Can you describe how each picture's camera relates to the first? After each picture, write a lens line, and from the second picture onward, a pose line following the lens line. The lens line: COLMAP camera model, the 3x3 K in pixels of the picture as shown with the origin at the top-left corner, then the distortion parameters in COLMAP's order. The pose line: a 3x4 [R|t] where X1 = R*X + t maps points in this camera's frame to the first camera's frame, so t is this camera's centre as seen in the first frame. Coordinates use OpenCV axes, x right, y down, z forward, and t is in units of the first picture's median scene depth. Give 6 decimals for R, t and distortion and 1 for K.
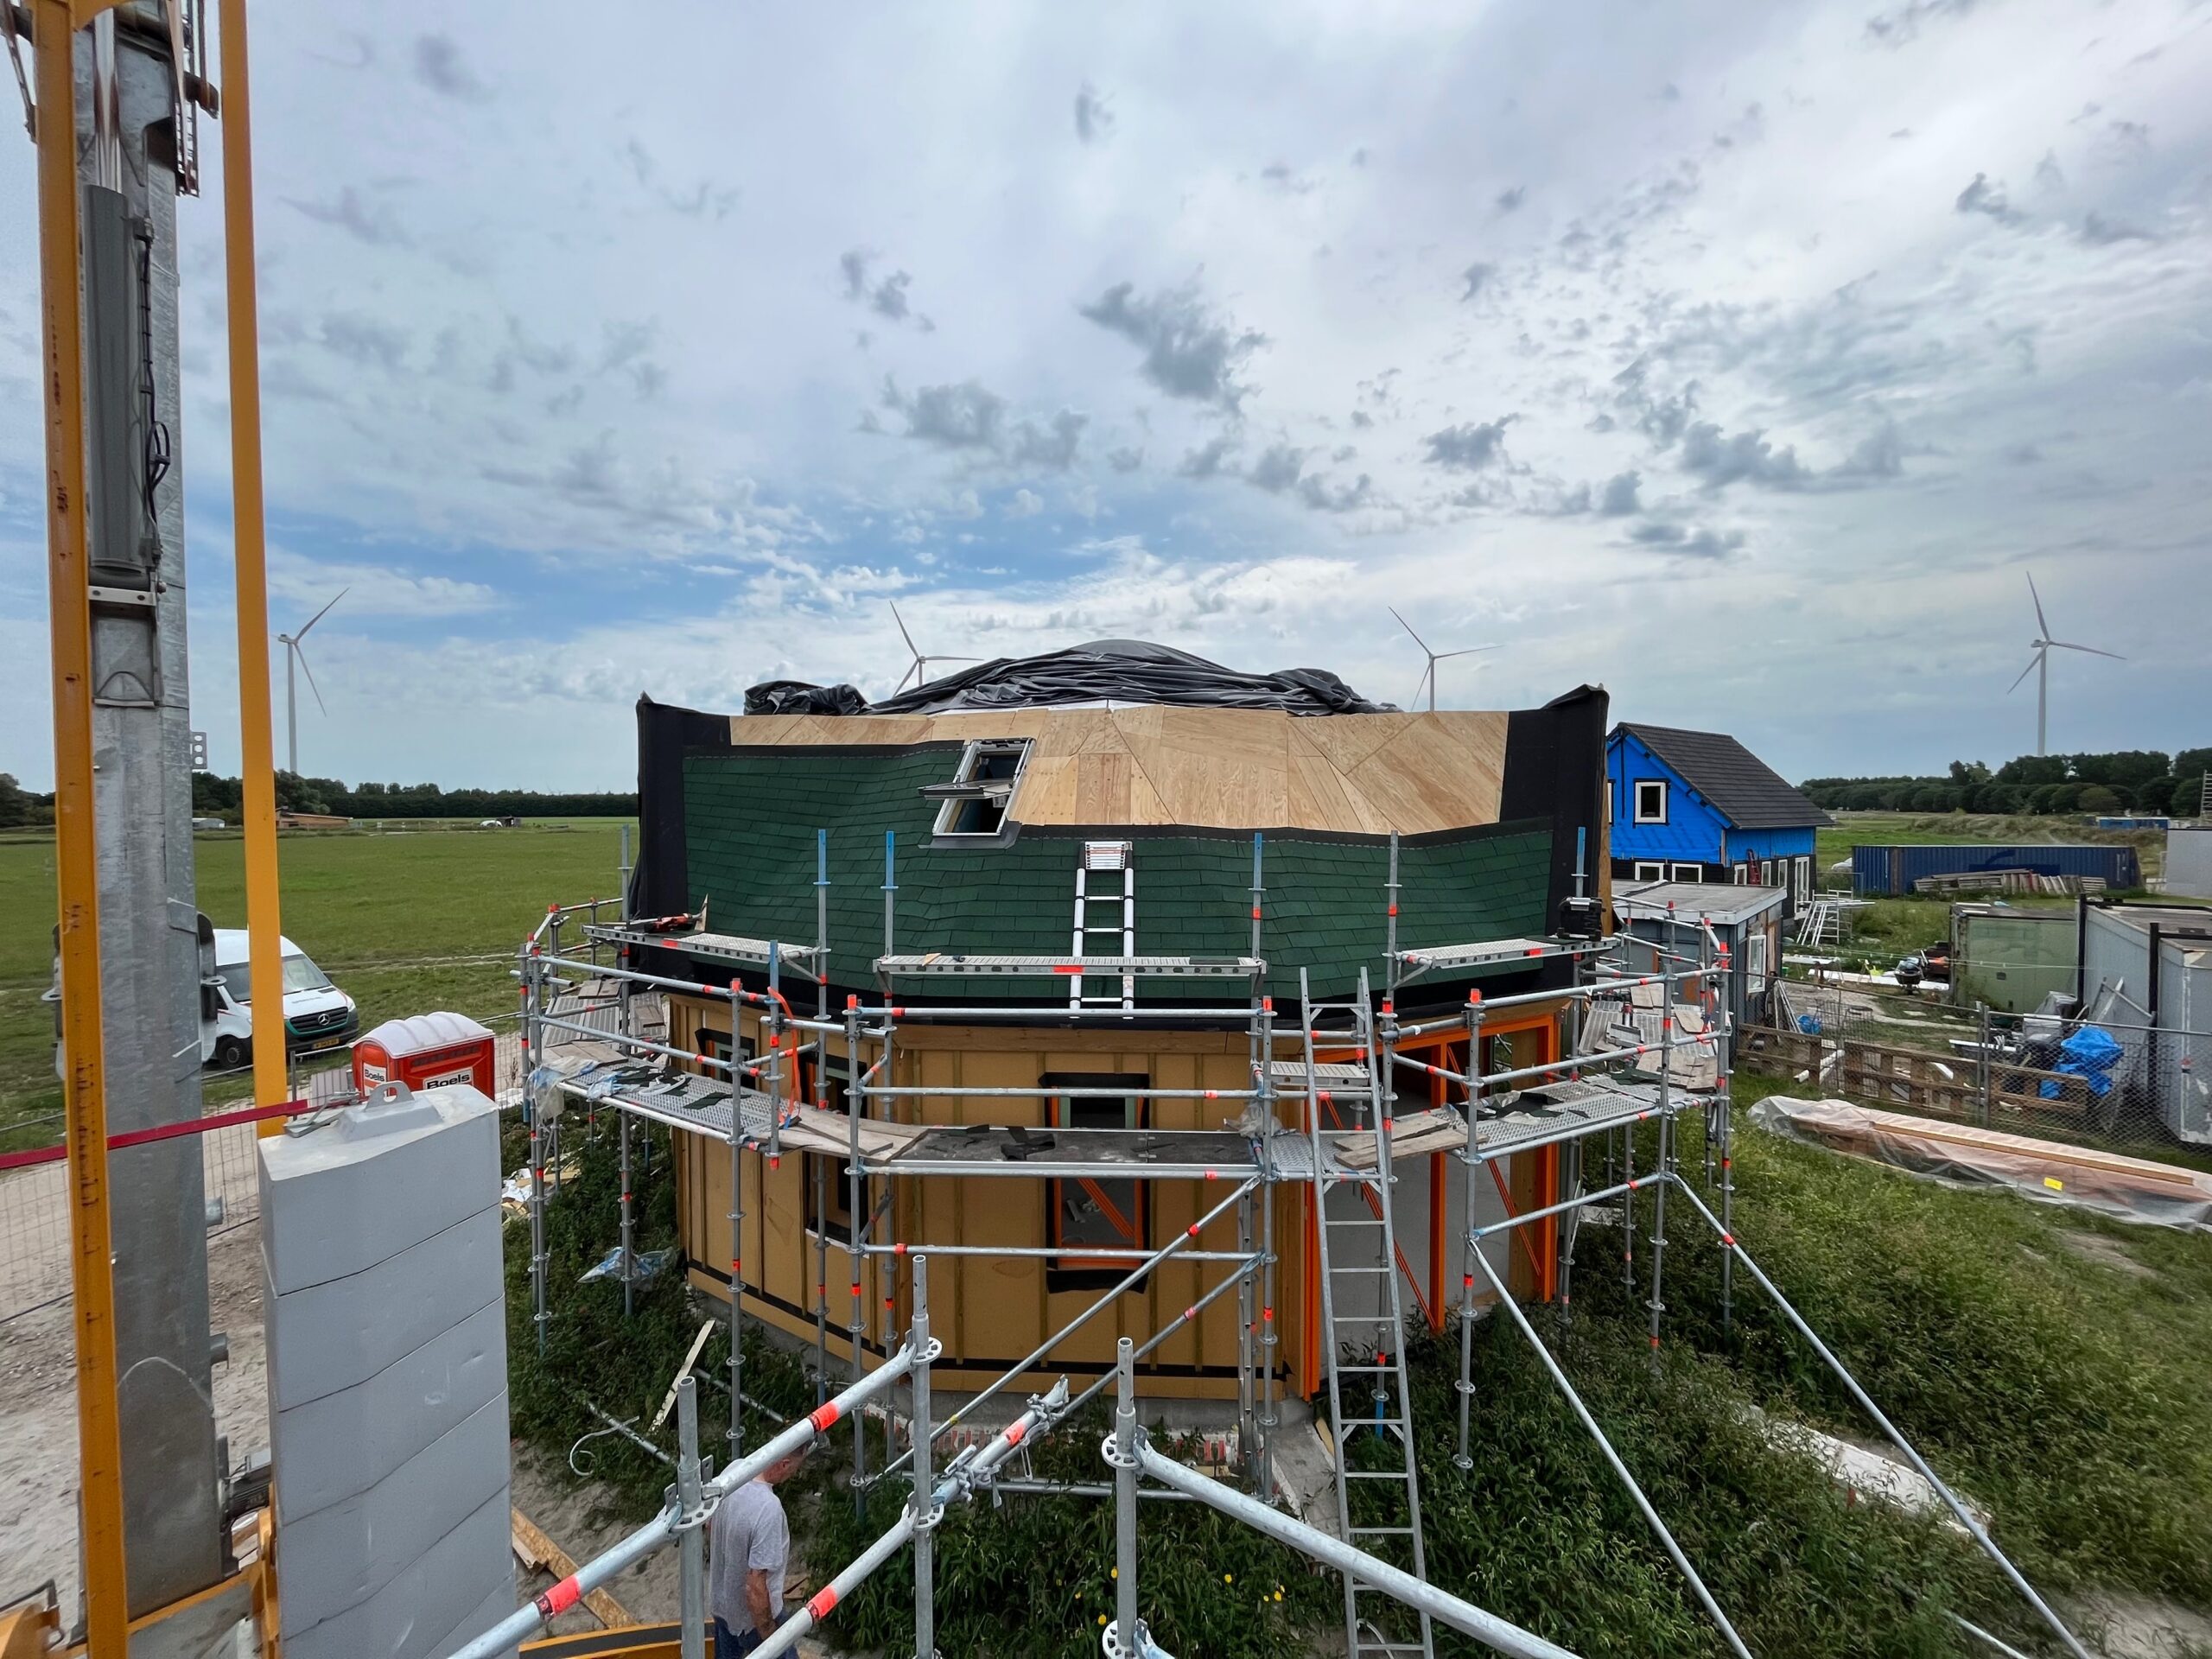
lens RADIAL K [[909.0, 0, 1105.1], [0, 909.0, 827.0], [0, 0, 1]] dist [-0.003233, 0.000812]
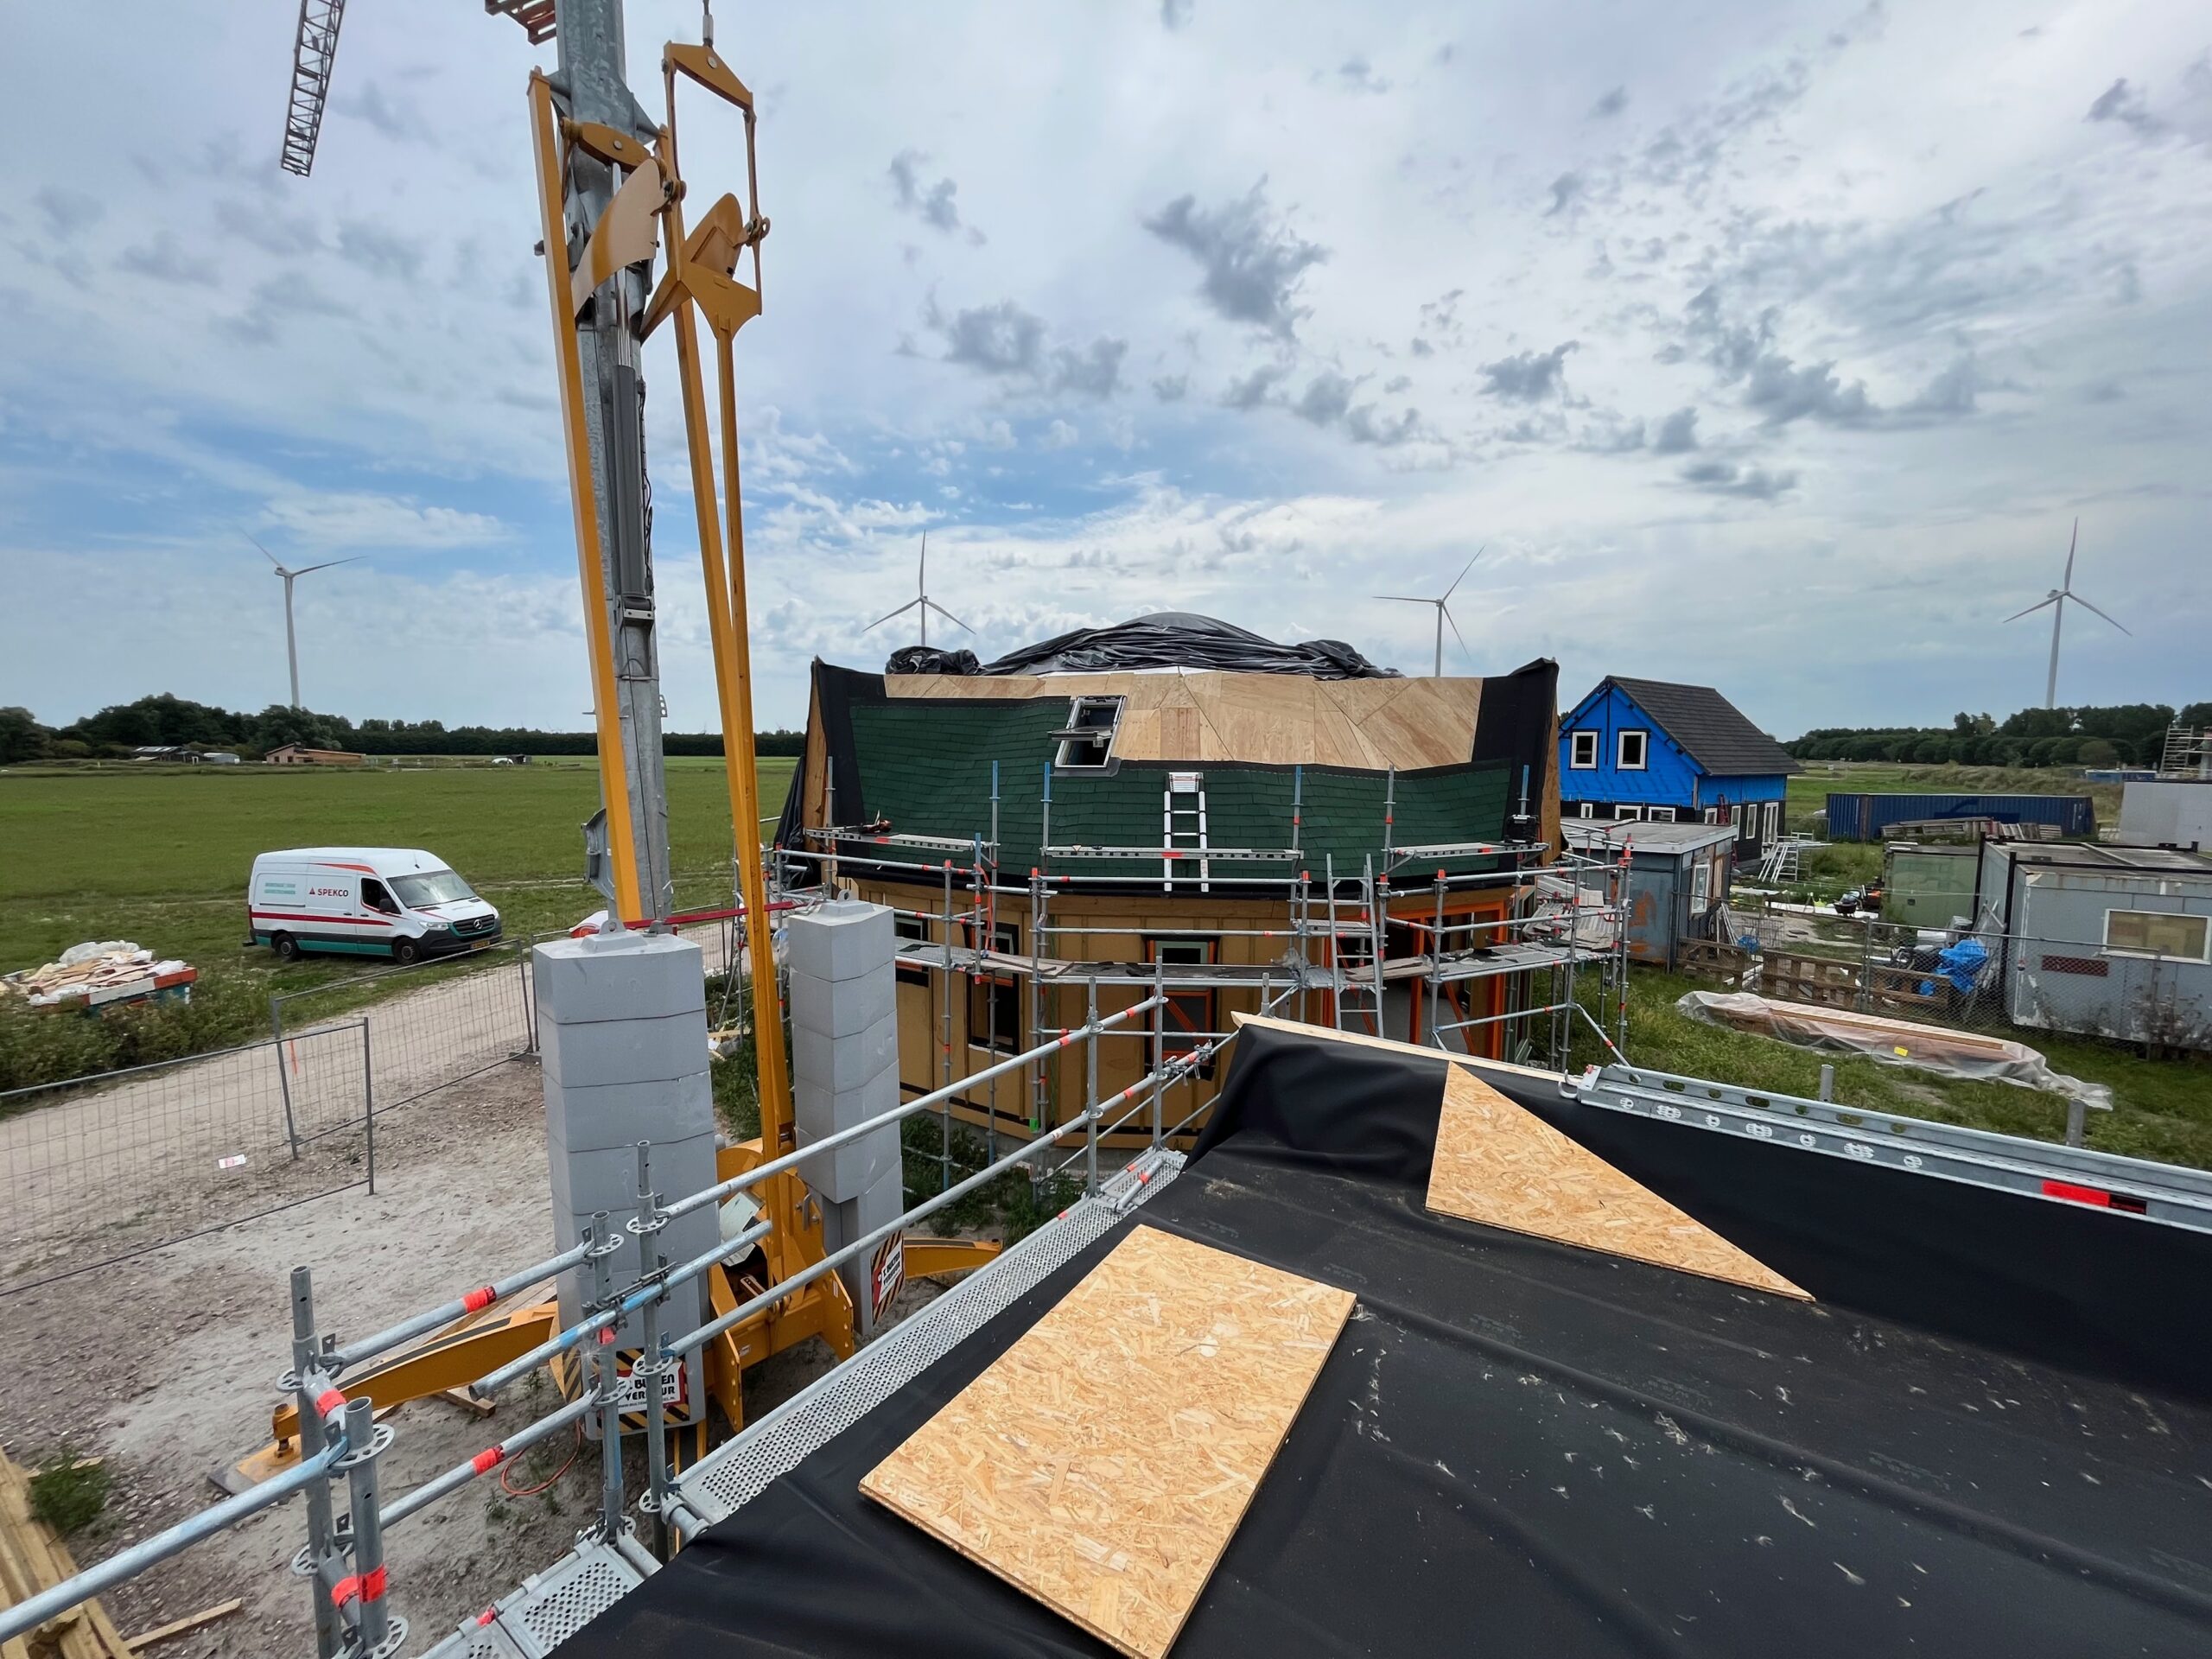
lens RADIAL K [[909.0, 0, 1105.1], [0, 909.0, 834.6], [0, 0, 1]] dist [-0.003233, 0.000812]
pose [[0.999941, 0.010092, -0.004076, -0.098950], [-0.009806, 0.997845, 0.064877, 0.019252], [0.004722, -0.064833, 0.997885, -0.341123]]
